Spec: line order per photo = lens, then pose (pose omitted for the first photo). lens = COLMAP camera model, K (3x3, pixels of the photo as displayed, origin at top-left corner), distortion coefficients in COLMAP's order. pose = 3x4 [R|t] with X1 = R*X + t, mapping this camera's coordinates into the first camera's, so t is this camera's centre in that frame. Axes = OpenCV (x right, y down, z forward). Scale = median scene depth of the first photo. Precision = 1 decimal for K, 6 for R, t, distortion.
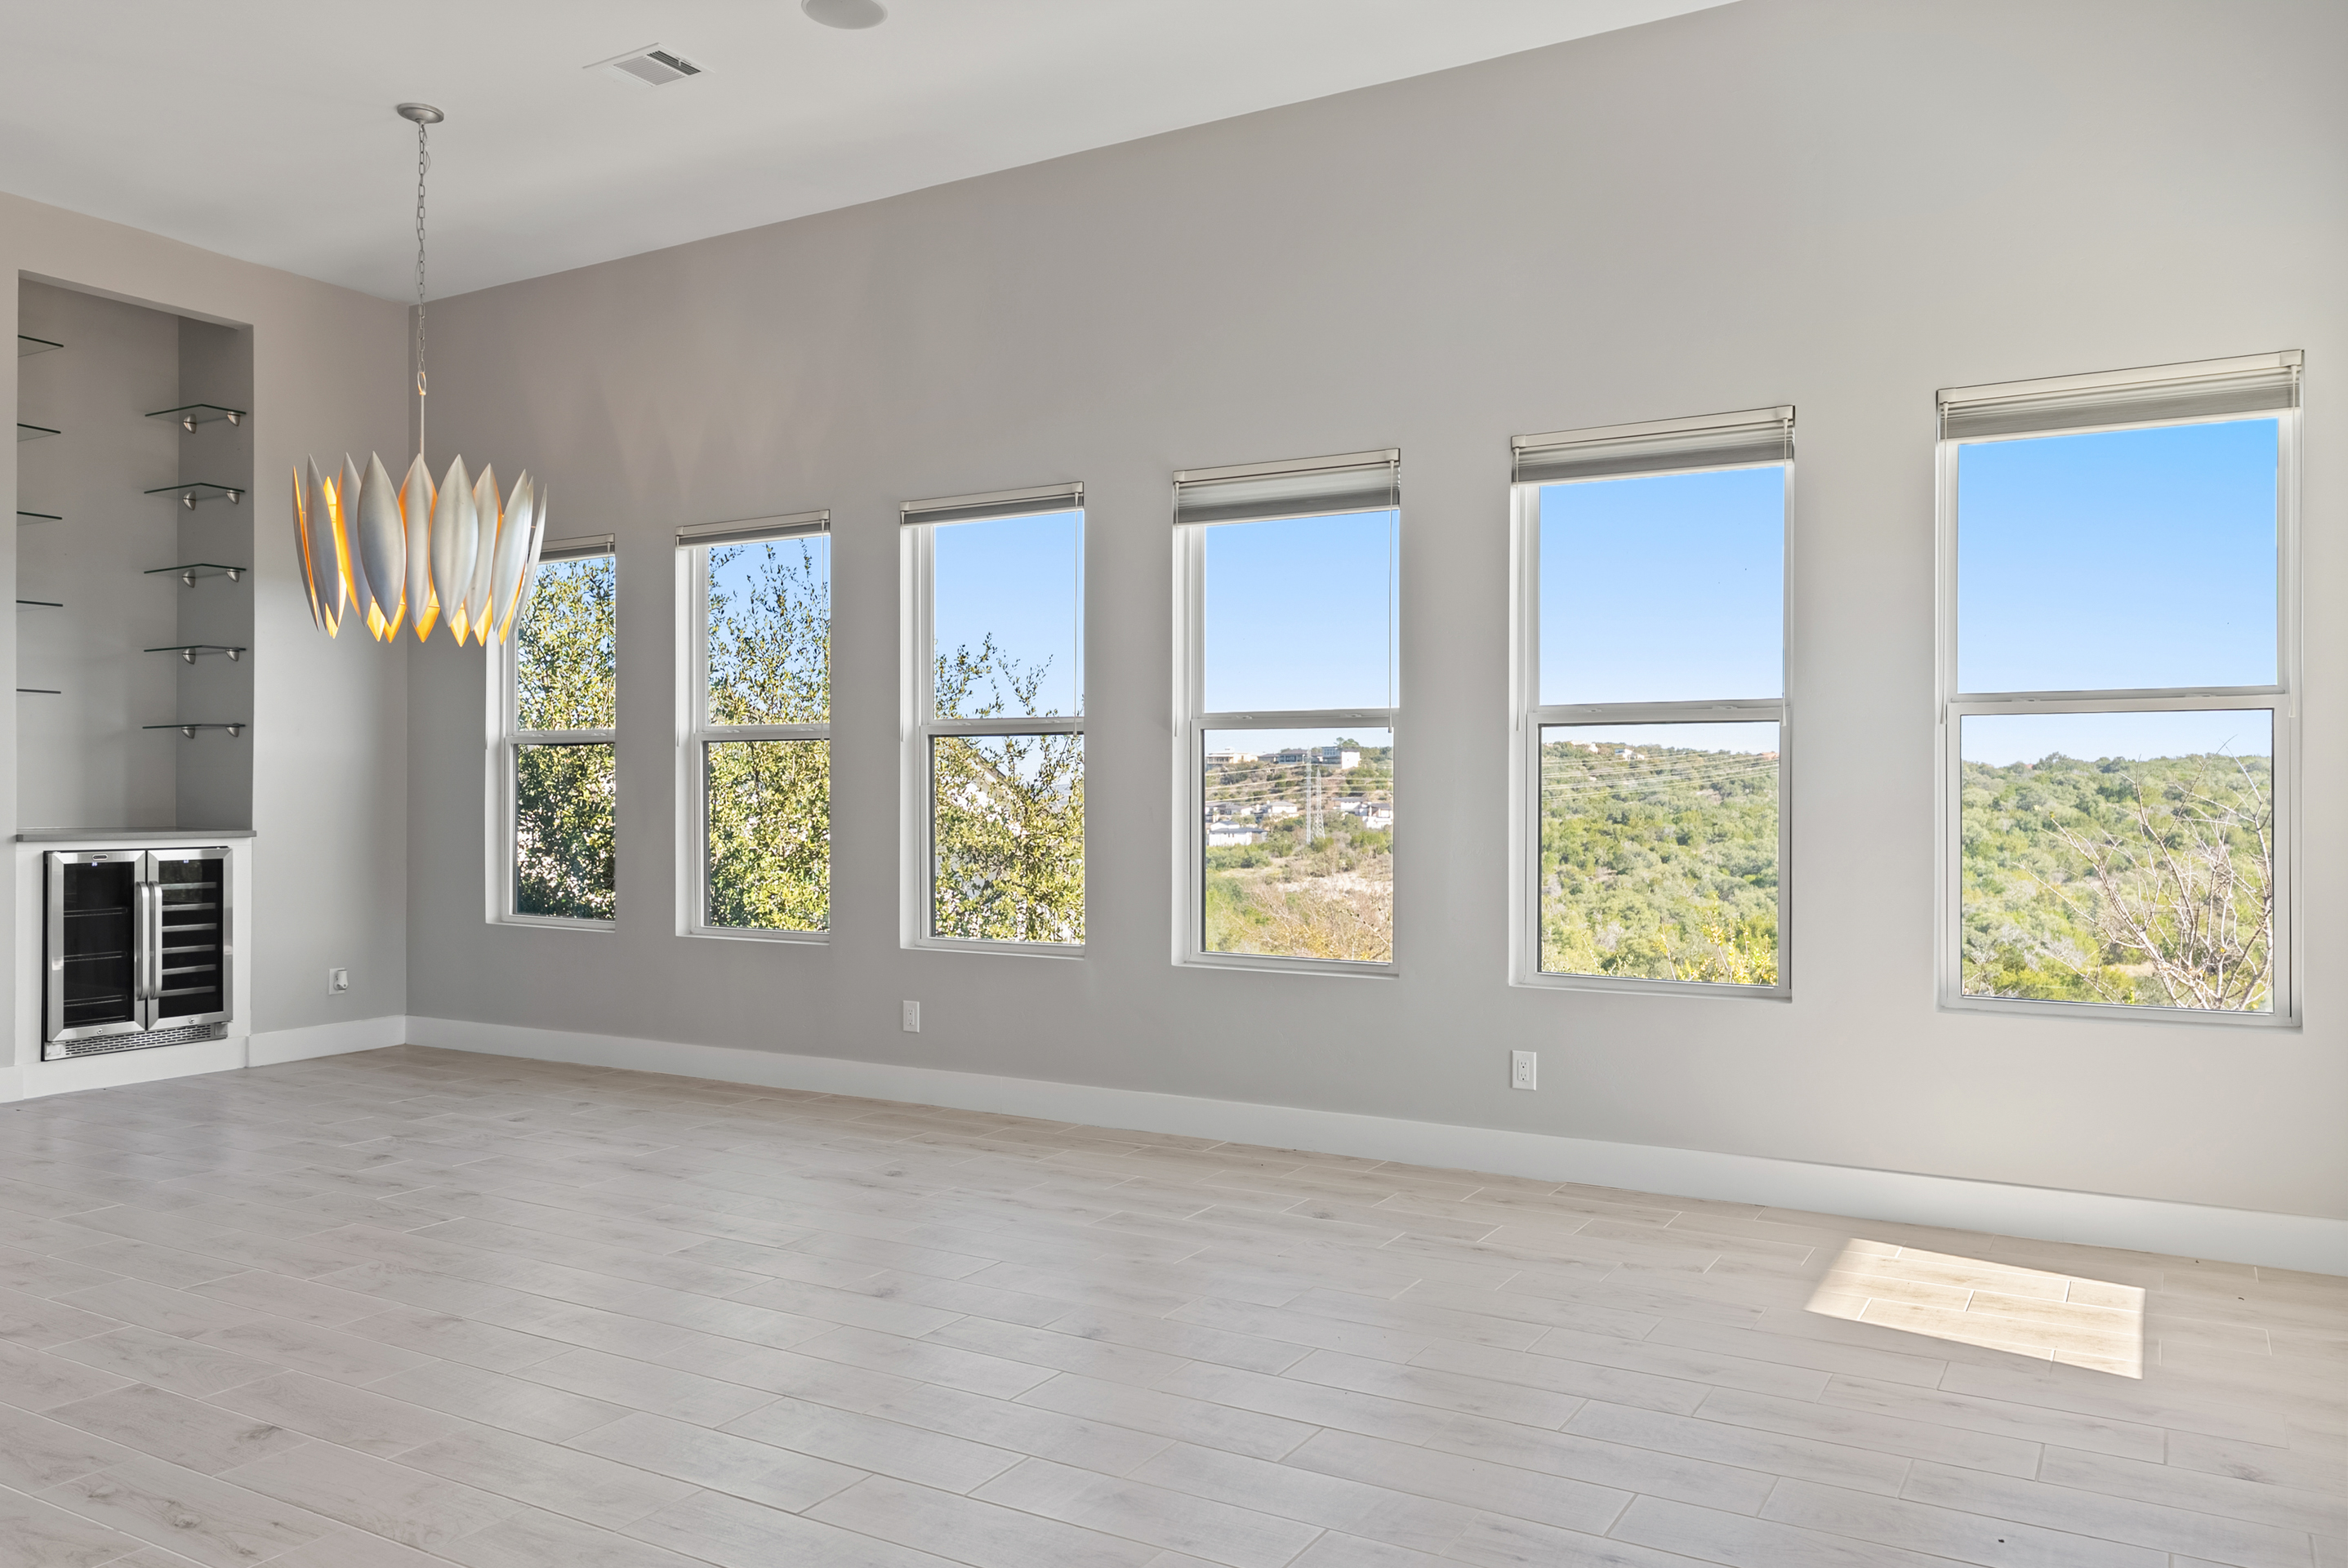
lens RADIAL K [[1673.1, 0, 1168.5], [0, 1673.1, 784.8], [0, 0, 1]] dist [-0.001571, 0.000890]
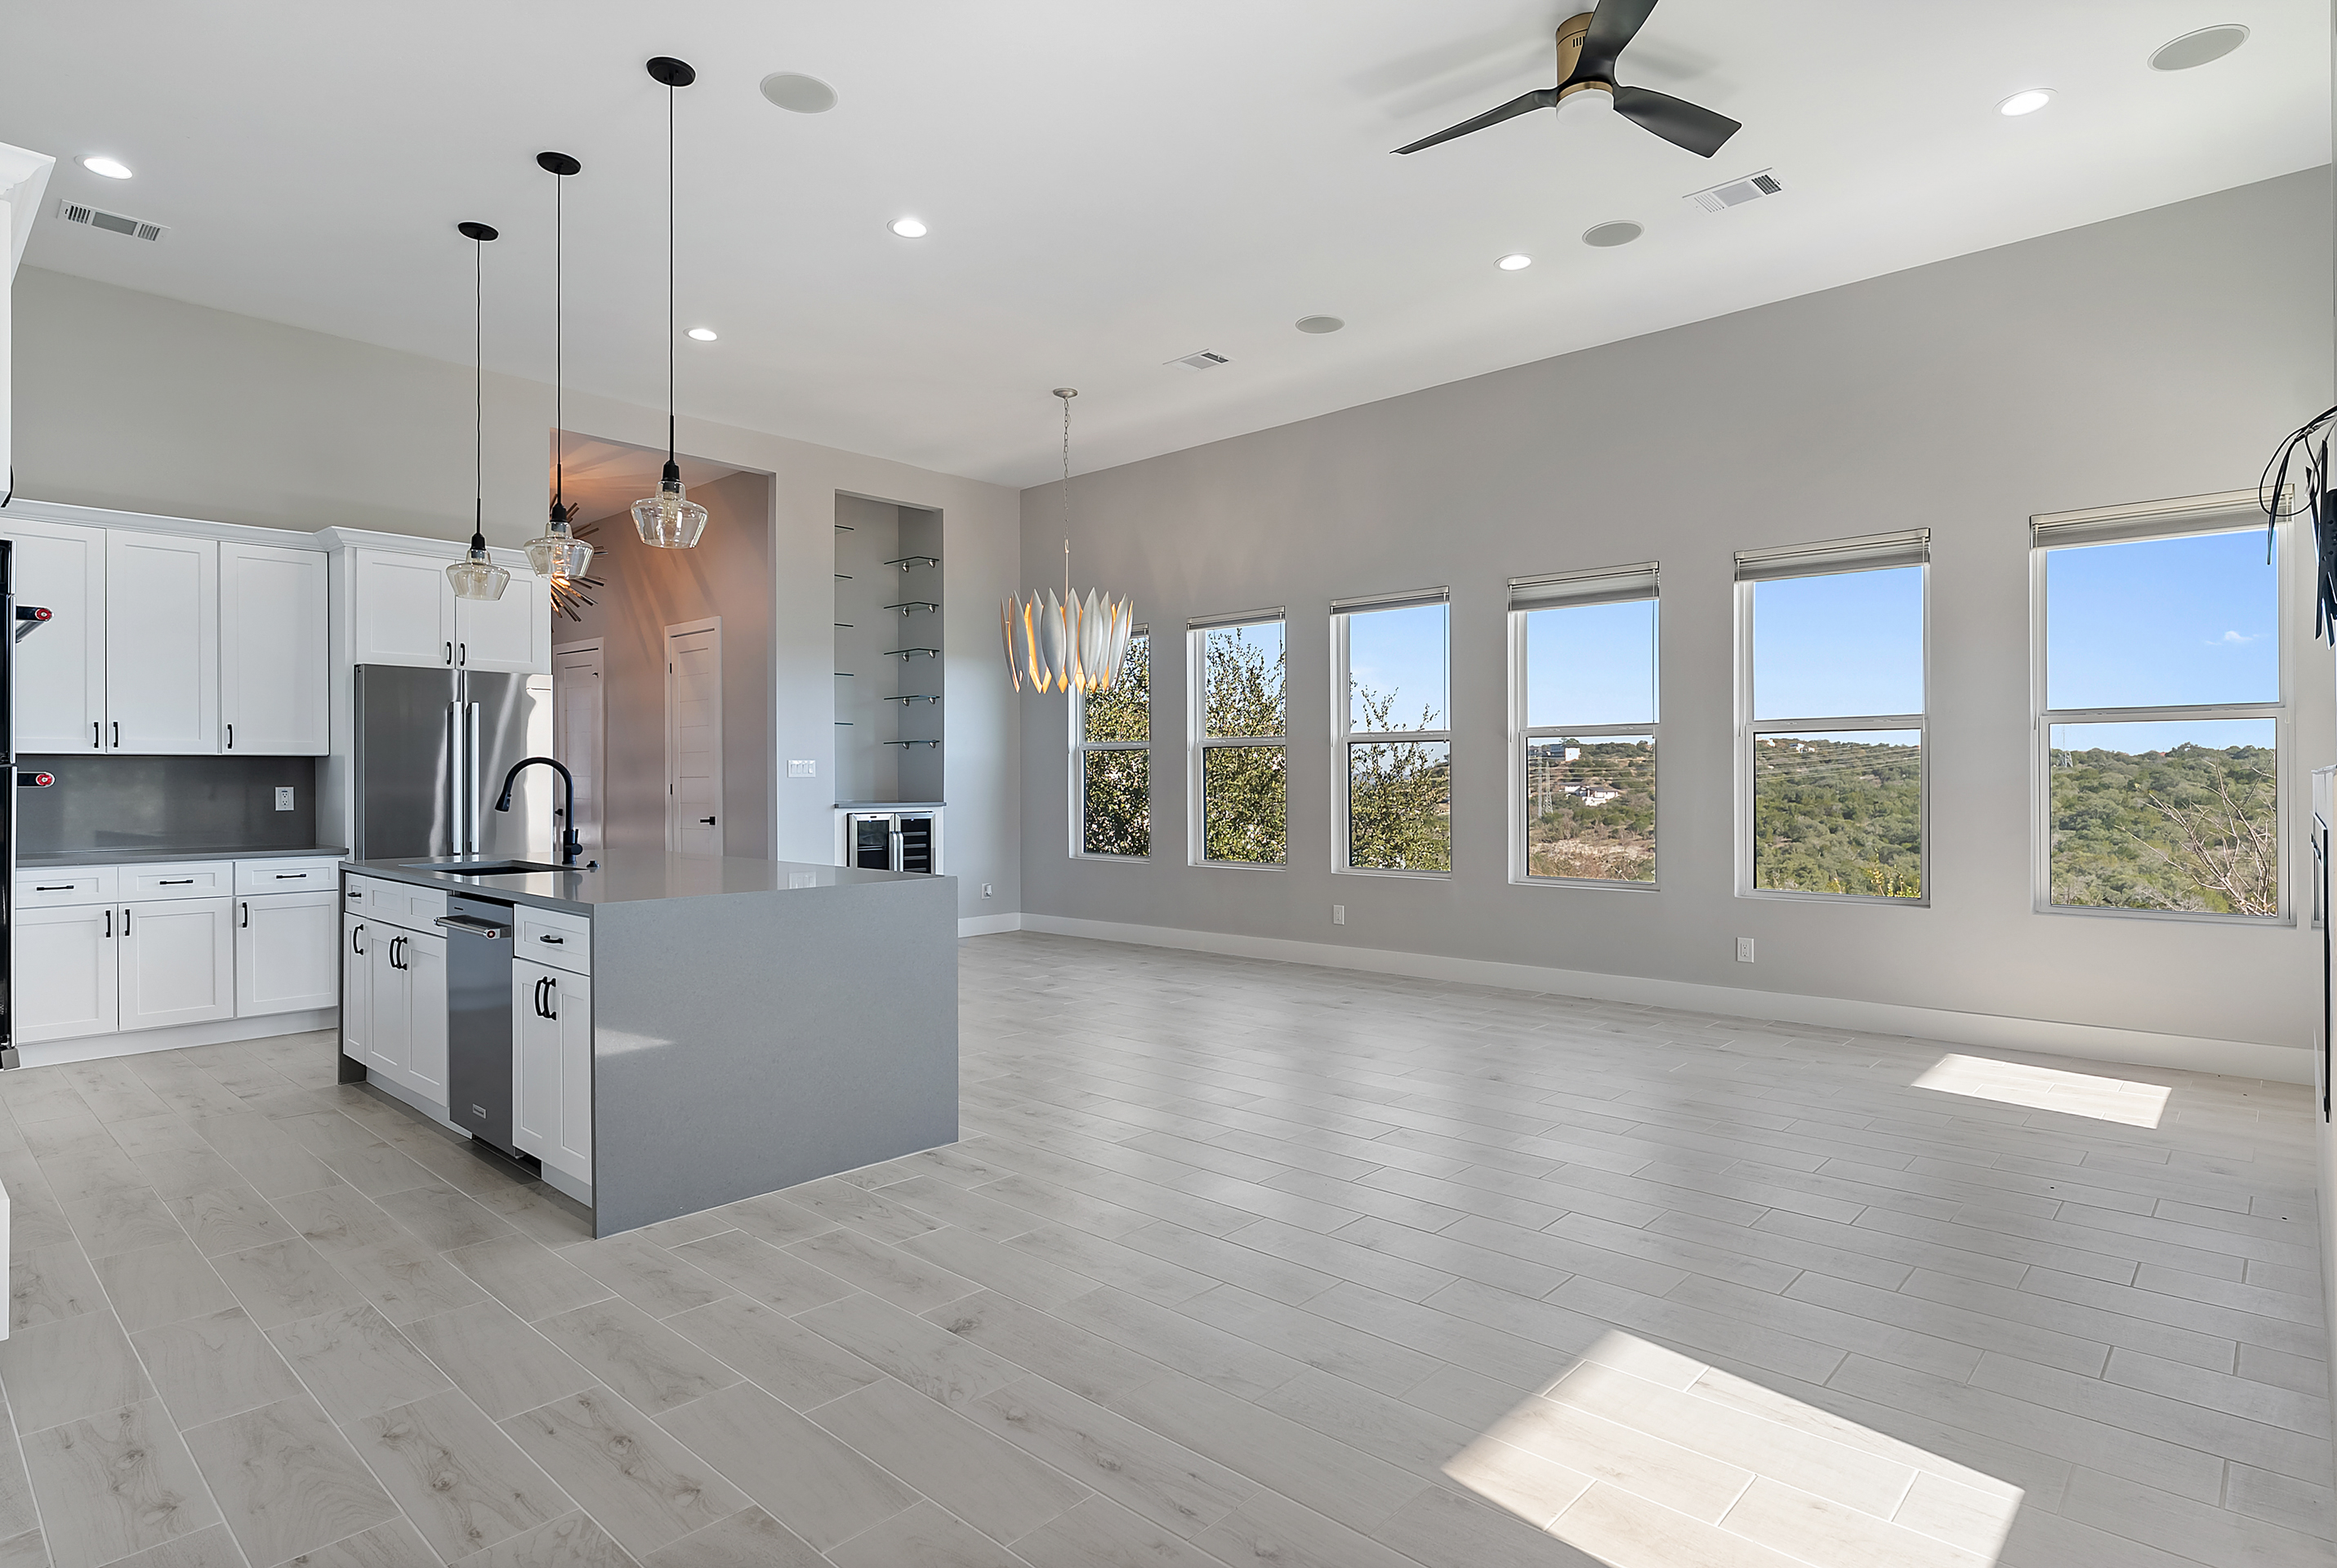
lens RADIAL K [[1223.7, 0, 1167.6], [0, 1223.7, 775.8], [0, 0, 1]] dist [-0.005255, 0.002828]
pose [[0.978112, -0.005617, -0.208003, -0.060026], [0.005820, 0.999983, 0.000363, 0.001012], [0.207998, -0.001565, 0.978128, -0.183646]]
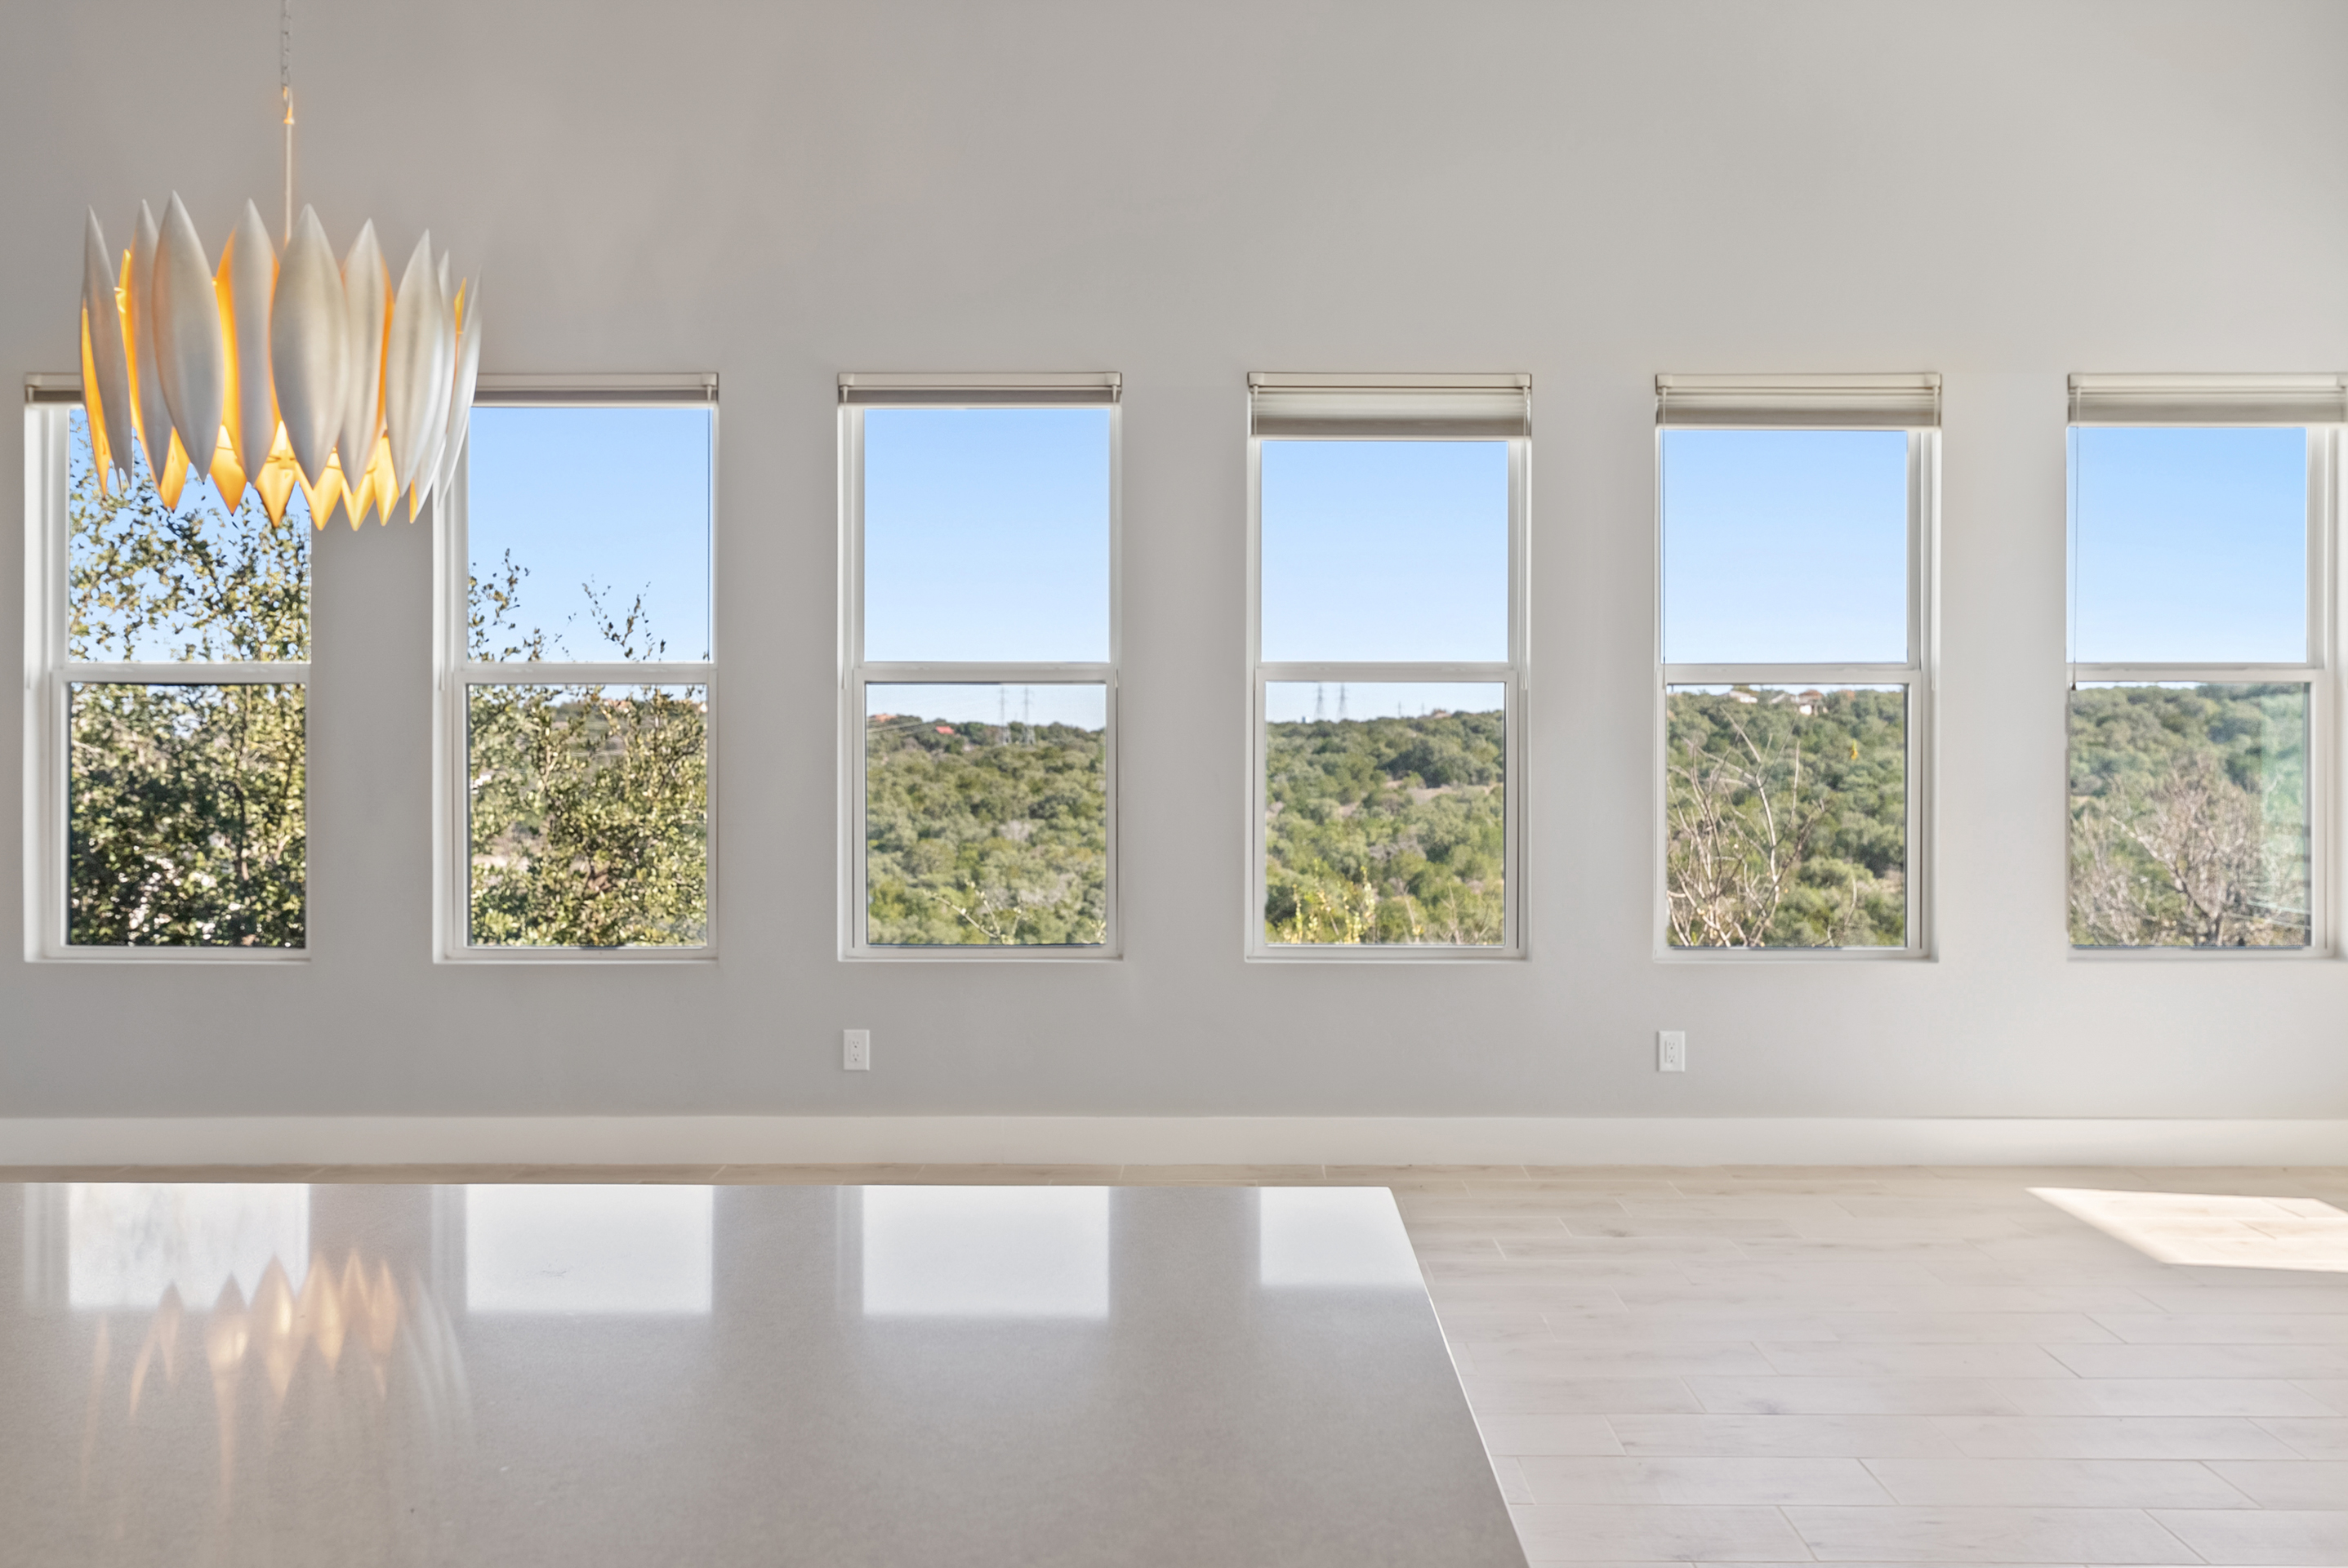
lens RADIAL K [[1791.9, 0, 1179.3], [0, 1791.9, 741.2], [0, 0, 1]] dist [-0.000453, 0.001008]
pose [[0.864985, 0.003024, 0.501788, -0.386730], [-0.001398, 0.999992, -0.003617, 0.000674], [-0.501795, 0.002428, 0.864983, 0.195852]]
